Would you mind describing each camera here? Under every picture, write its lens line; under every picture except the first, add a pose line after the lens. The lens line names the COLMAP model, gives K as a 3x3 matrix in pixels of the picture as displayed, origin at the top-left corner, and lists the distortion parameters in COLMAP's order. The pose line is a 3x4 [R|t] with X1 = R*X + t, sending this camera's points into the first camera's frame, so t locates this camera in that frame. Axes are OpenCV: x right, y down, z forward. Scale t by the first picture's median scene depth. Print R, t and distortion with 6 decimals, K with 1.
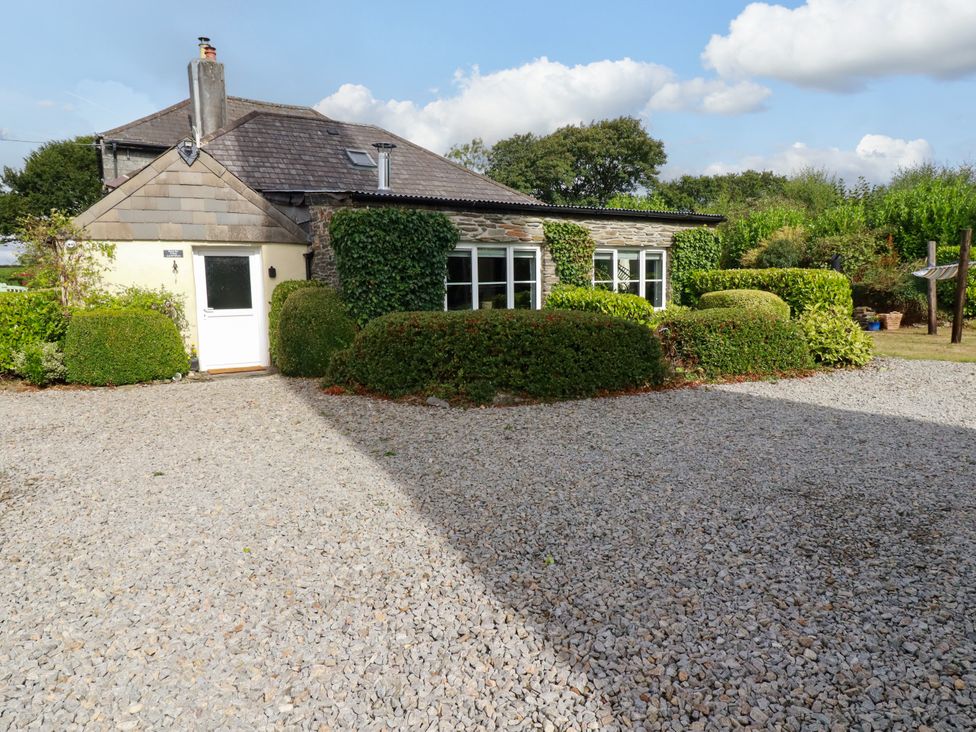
lens RADIAL K [[658.4, 0, 487.6], [0, 658.4, 367.1], [0, 0, 1]] dist [0.000622, 0.001363]
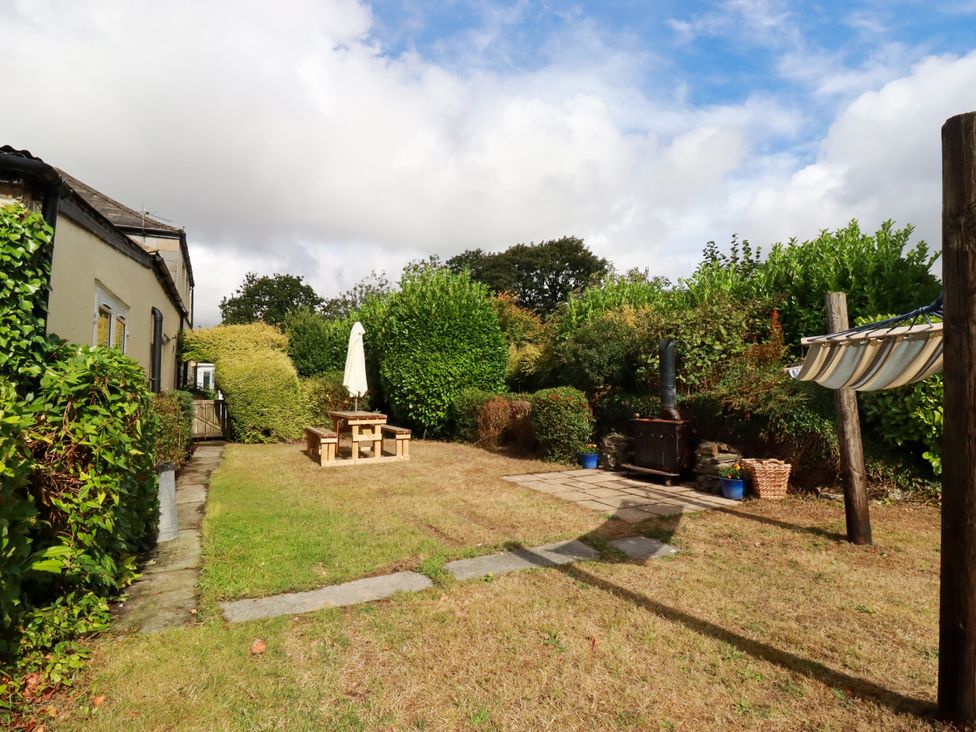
lens RADIAL K [[527.3, 0, 484.5], [0, 527.3, 366.0], [0, 0, 1]] dist [-0.010333, -0.001378]
pose [[0.998963, 0.016430, -0.042454, 0.393182], [-0.023042, 0.986800, -0.160295, -0.076490], [0.039260, 0.161107, 0.986156, 0.567794]]
